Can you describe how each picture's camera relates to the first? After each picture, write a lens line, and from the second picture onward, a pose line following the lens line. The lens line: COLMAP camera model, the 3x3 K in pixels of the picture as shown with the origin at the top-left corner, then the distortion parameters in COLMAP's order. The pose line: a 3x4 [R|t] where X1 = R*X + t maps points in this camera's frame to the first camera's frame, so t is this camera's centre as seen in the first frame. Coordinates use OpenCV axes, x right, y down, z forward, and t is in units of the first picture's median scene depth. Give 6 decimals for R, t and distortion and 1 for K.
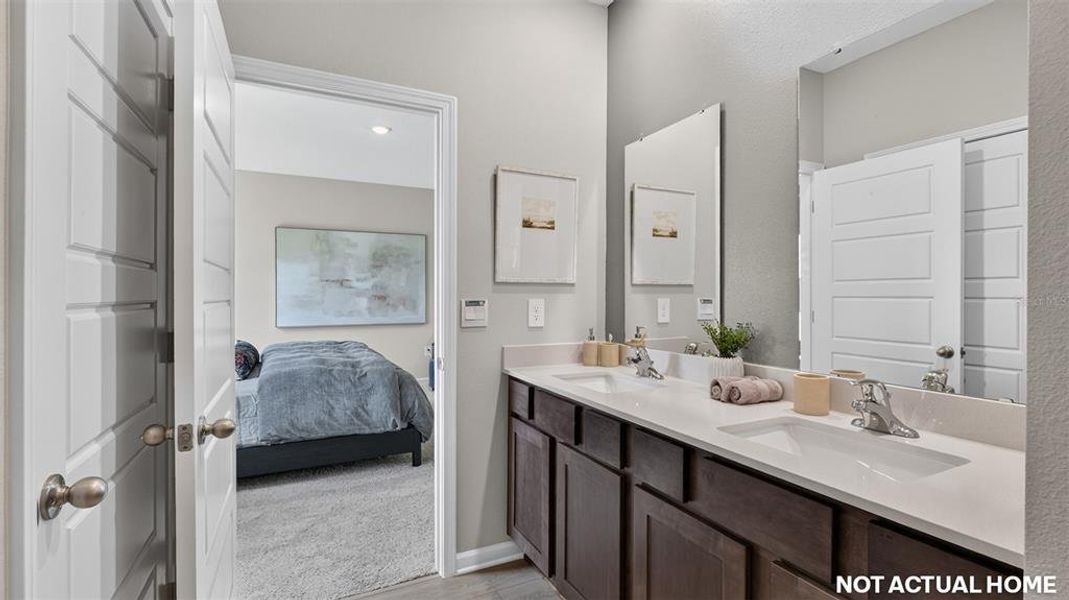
lens RADIAL K [[480.0, 0, 535.4], [0, 480.0, 295.0], [0, 0, 1]] dist [0.002555, 0.000003]
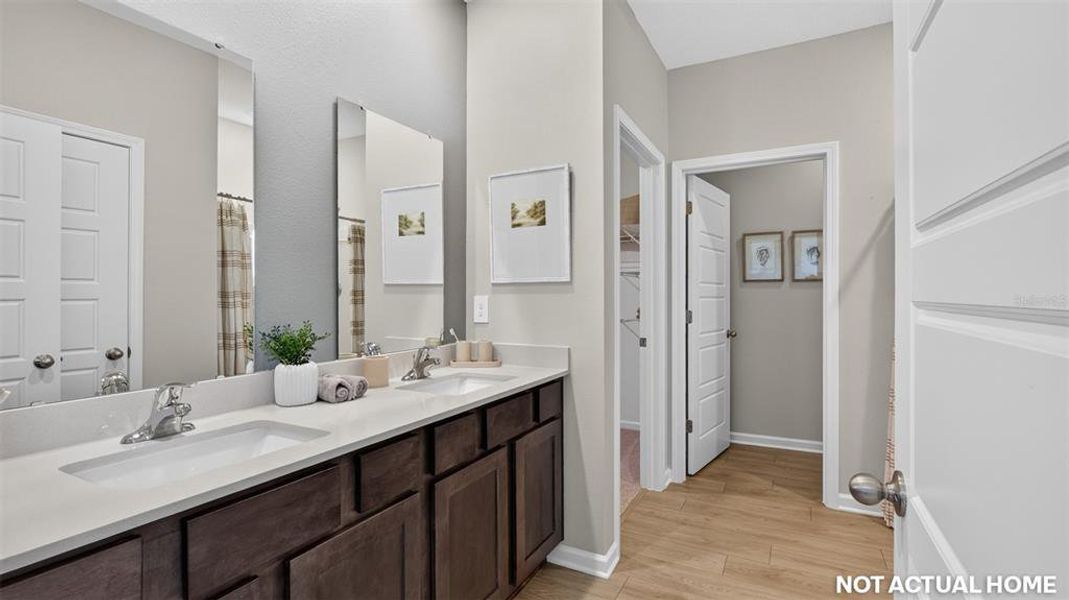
lens RADIAL K [[480.0, 0, 527.2], [0, 480.0, 302.4], [0, 0, 1]] dist [0.002555, 0.000003]
pose [[-0.591381, -0.007016, 0.806362, -0.631871], [0.004798, 0.999914, 0.012219, 0.006852], [-0.806378, 0.011095, -0.591296, 1.282491]]
